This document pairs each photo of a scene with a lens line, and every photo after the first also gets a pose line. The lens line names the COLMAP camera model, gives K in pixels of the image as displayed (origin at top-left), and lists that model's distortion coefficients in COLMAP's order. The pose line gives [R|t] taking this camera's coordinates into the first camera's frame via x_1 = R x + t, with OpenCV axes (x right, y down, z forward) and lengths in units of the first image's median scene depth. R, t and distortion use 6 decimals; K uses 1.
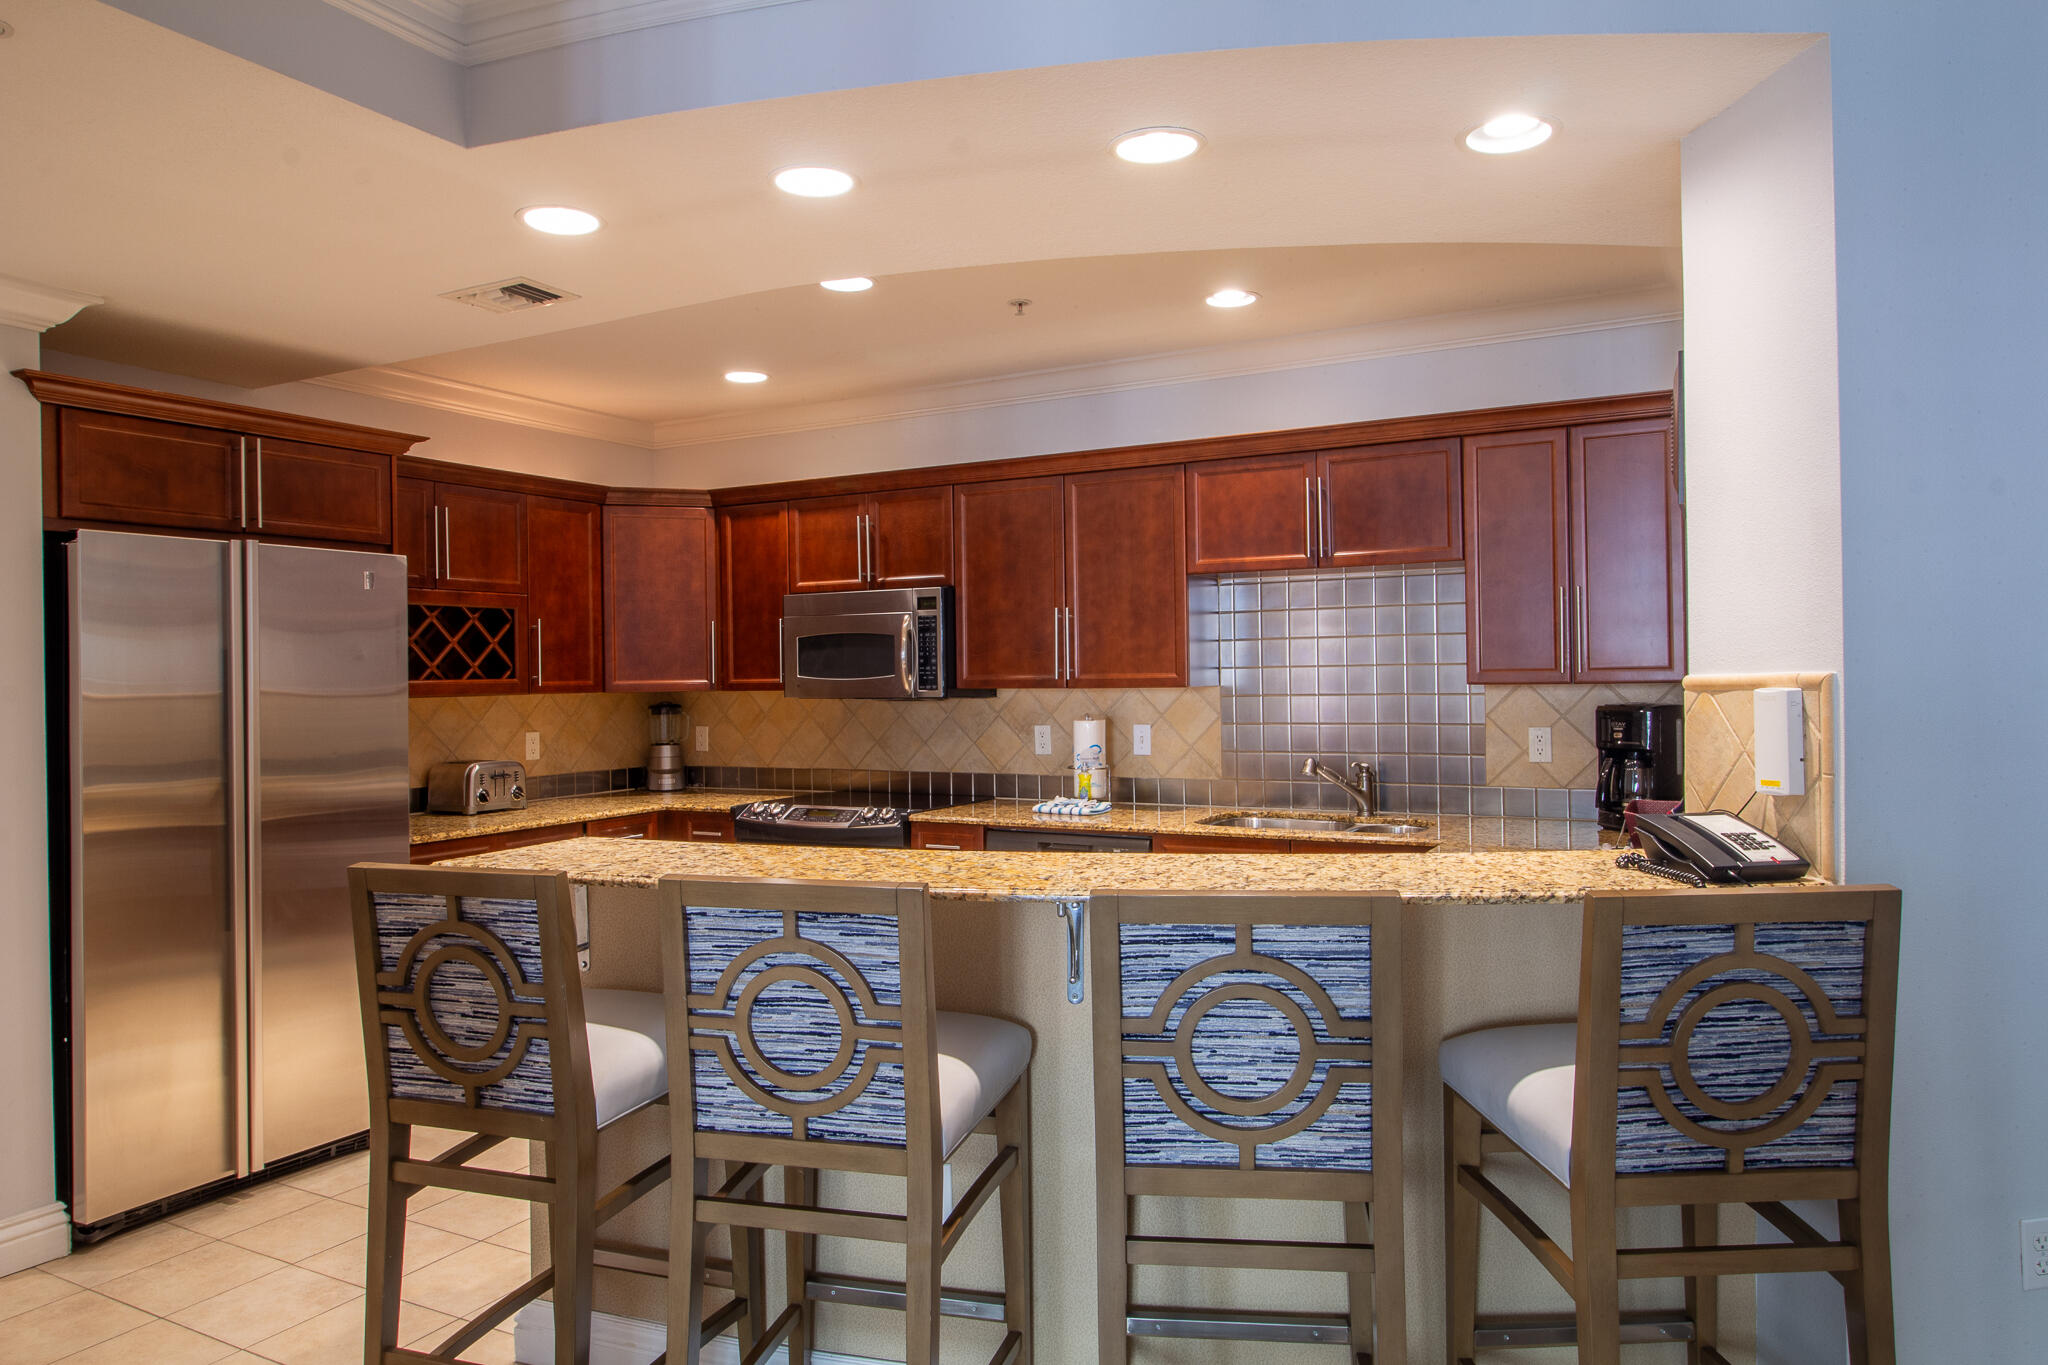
lens RADIAL K [[1315.8, 0, 1027.9], [0, 1315.8, 678.7], [0, 0, 1]] dist [0.002951, -0.022075]
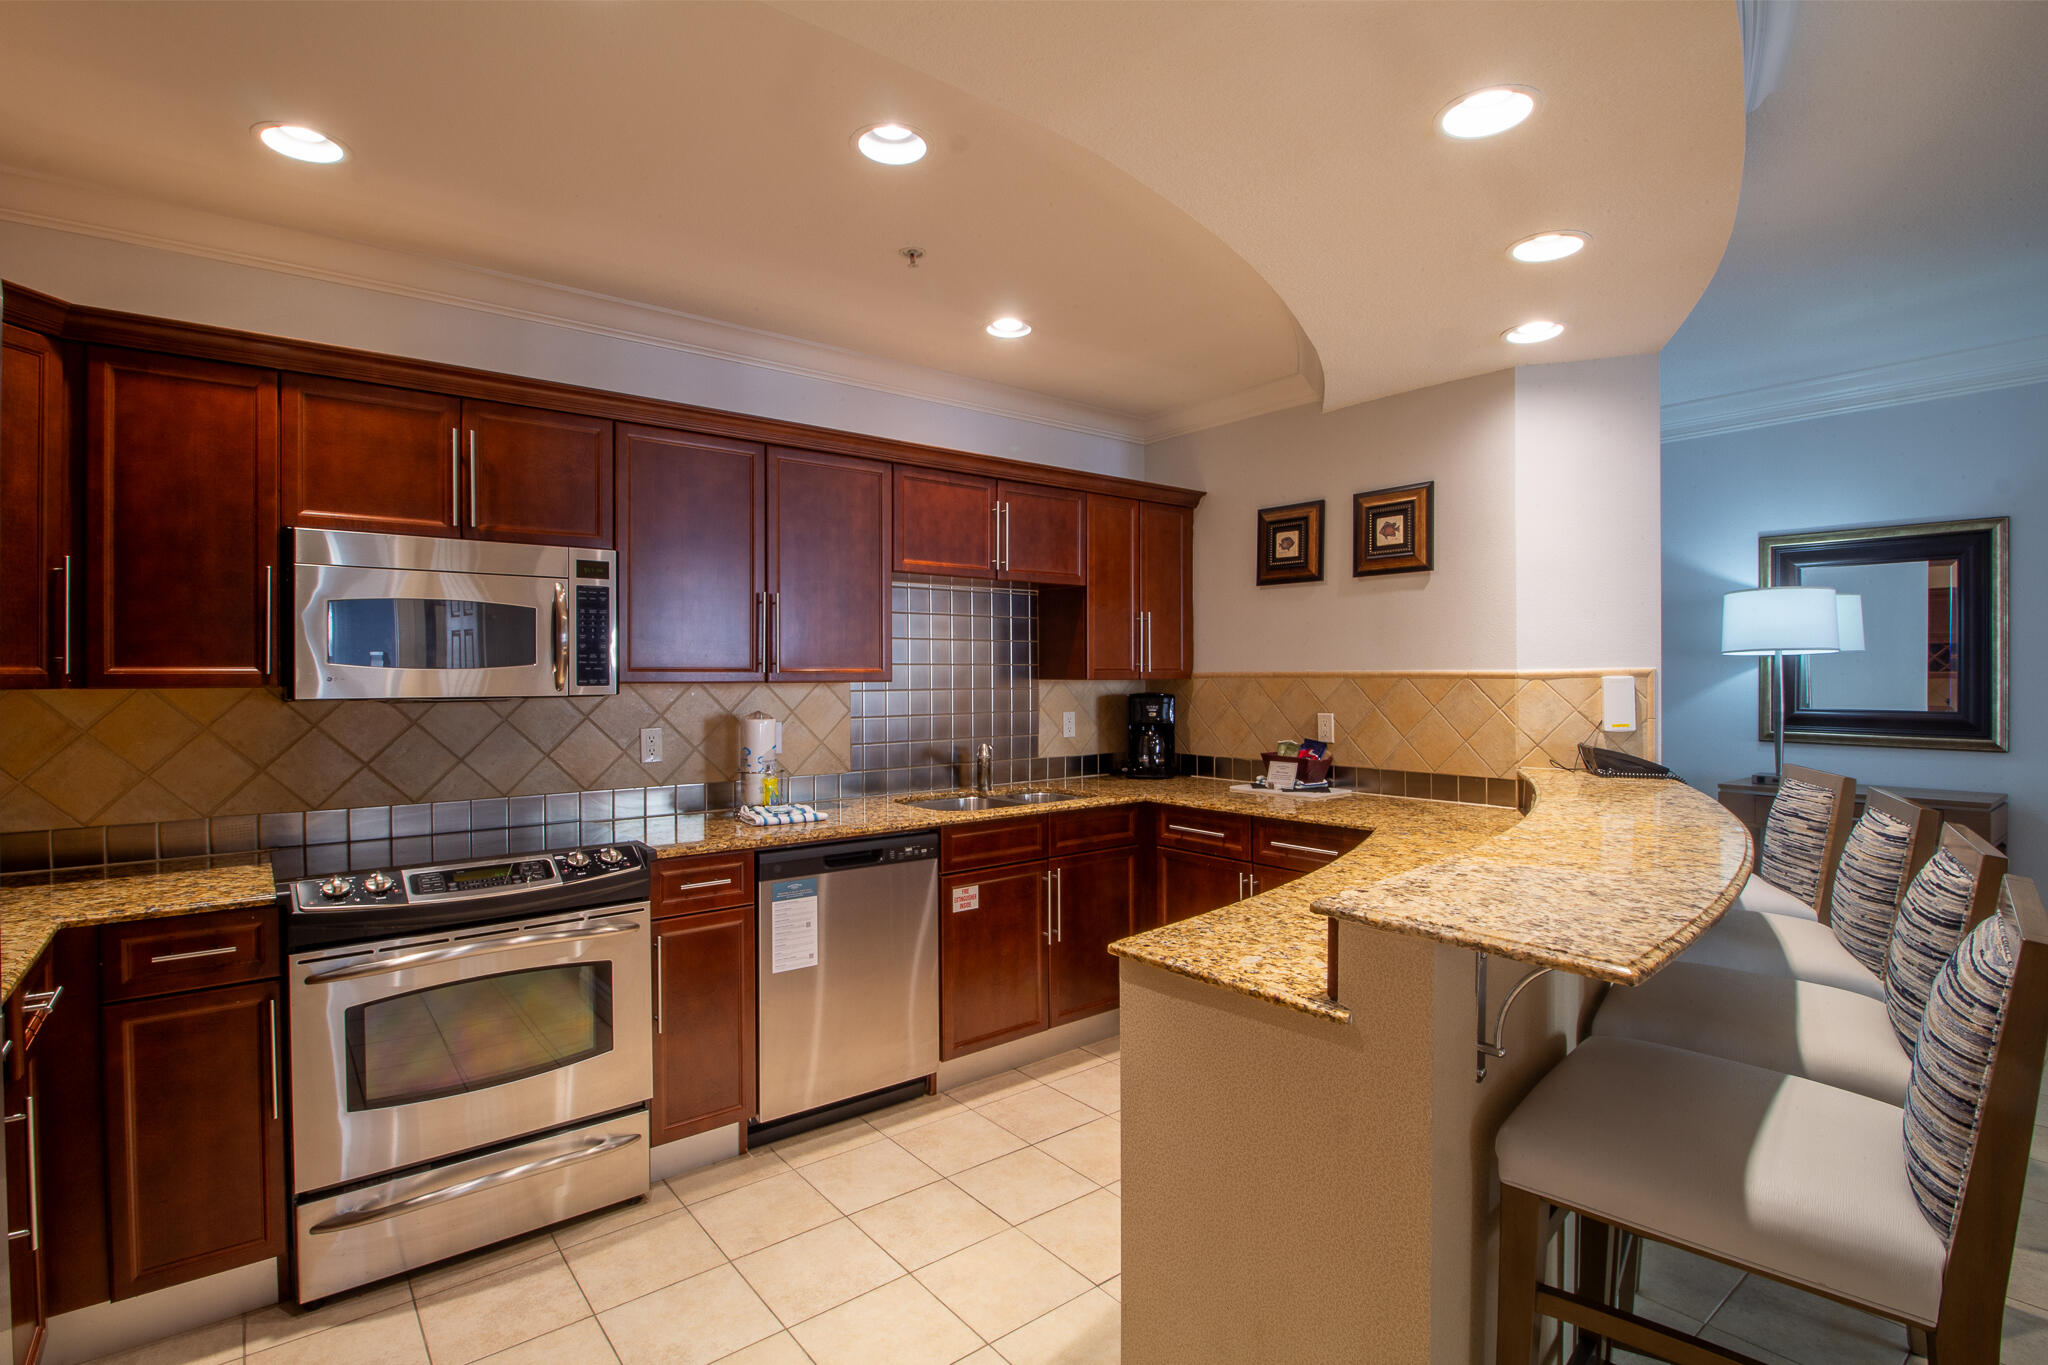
lens RADIAL K [[977.1, 0, 1024.0], [0, 977.1, 682.5], [0, 0, 1]] dist [0.001779, -0.015566]
pose [[0.392139, 0.005226, 0.919891, -0.479675], [0.001013, 0.999981, -0.006113, 0.010331], [-0.919906, 0.003330, 0.392126, 0.542393]]
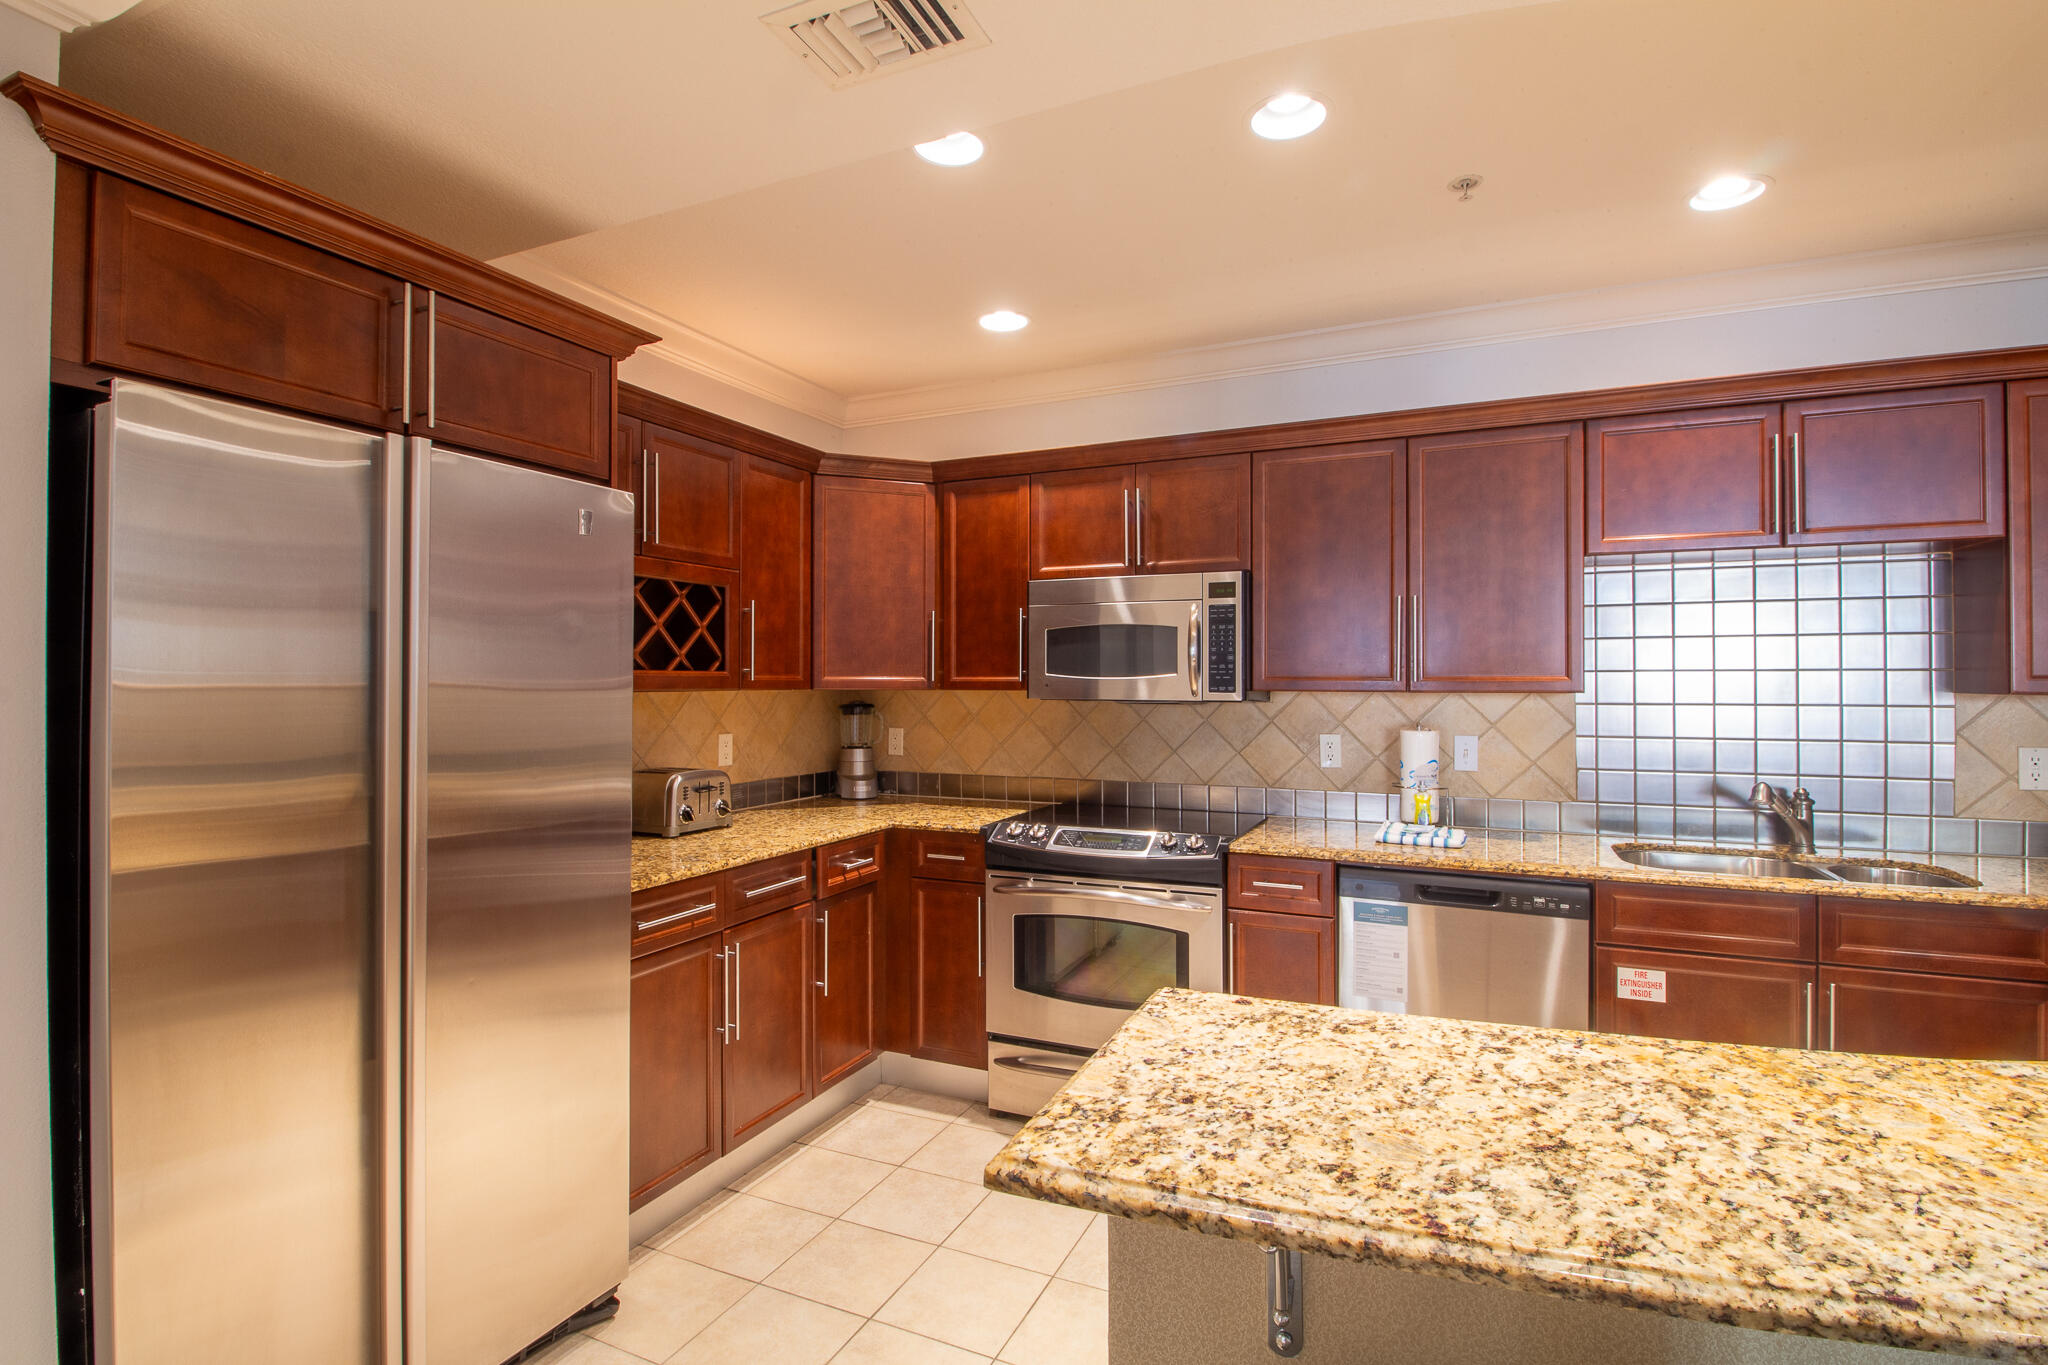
lens RADIAL K [[977.1, 0, 1024.0], [0, 977.1, 682.5], [0, 0, 1]] dist [0.001779, -0.015566]
pose [[0.998145, 0.015178, 0.058962, -0.234696], [-0.014956, 0.999879, -0.004205, 0.006762], [-0.059019, 0.003316, 0.998251, 0.369267]]
